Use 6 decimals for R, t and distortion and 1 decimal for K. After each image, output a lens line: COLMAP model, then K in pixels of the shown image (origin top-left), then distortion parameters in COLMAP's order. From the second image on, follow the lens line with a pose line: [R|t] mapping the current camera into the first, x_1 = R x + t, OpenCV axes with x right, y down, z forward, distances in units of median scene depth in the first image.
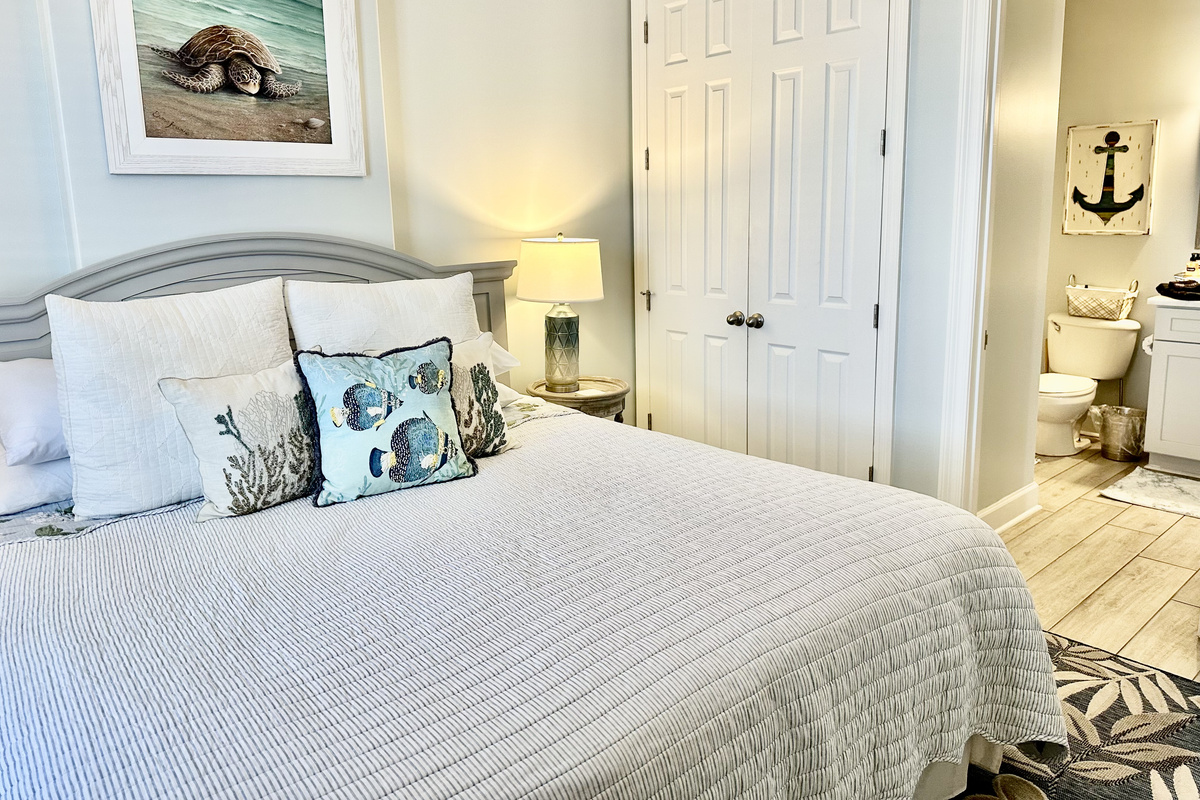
lens RADIAL K [[842.6, 0, 588.7], [0, 842.6, 350.1], [0, 0, 1]] dist [0.103176, -0.152829]
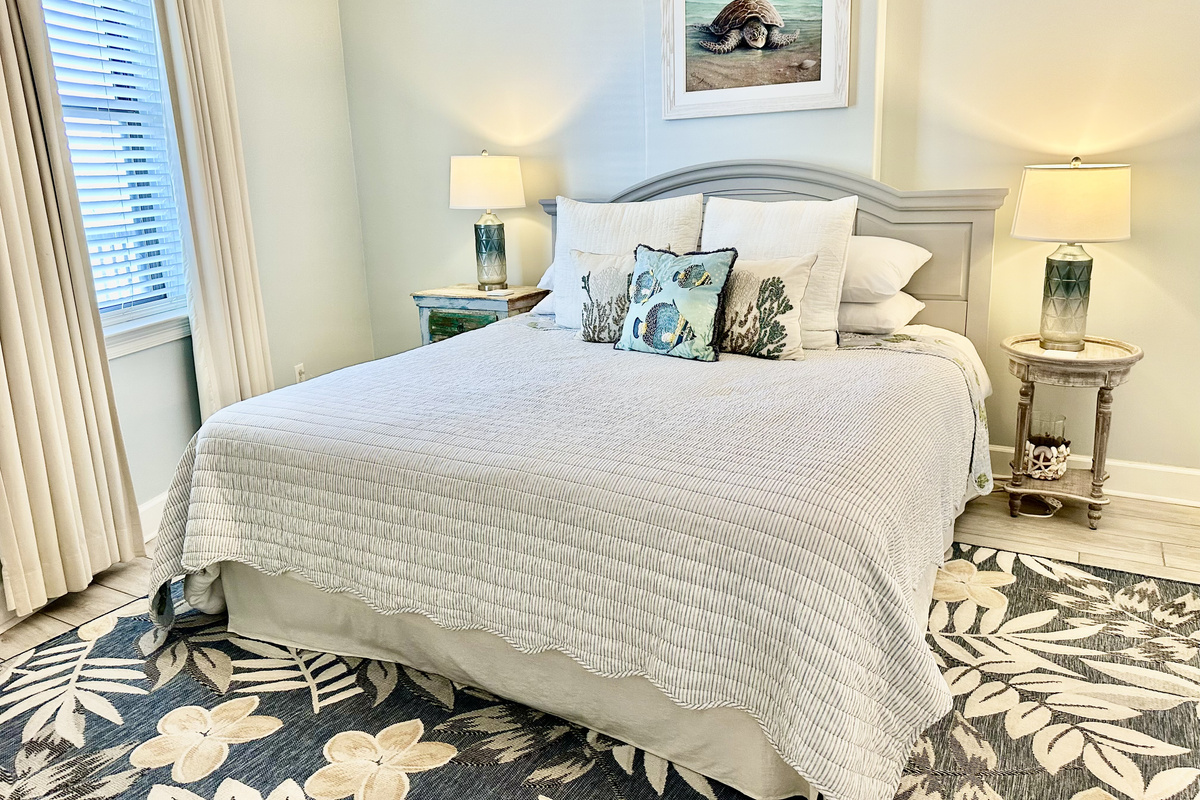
lens RADIAL K [[842.6, 0, 588.7], [0, 842.6, 350.1], [0, 0, 1]] dist [0.103176, -0.152829]
pose [[0.334348, 0.214374, -0.917744, 0.835329], [-0.132982, 0.974775, 0.179248, -0.058127], [0.933020, 0.062112, 0.354422, 0.362852]]
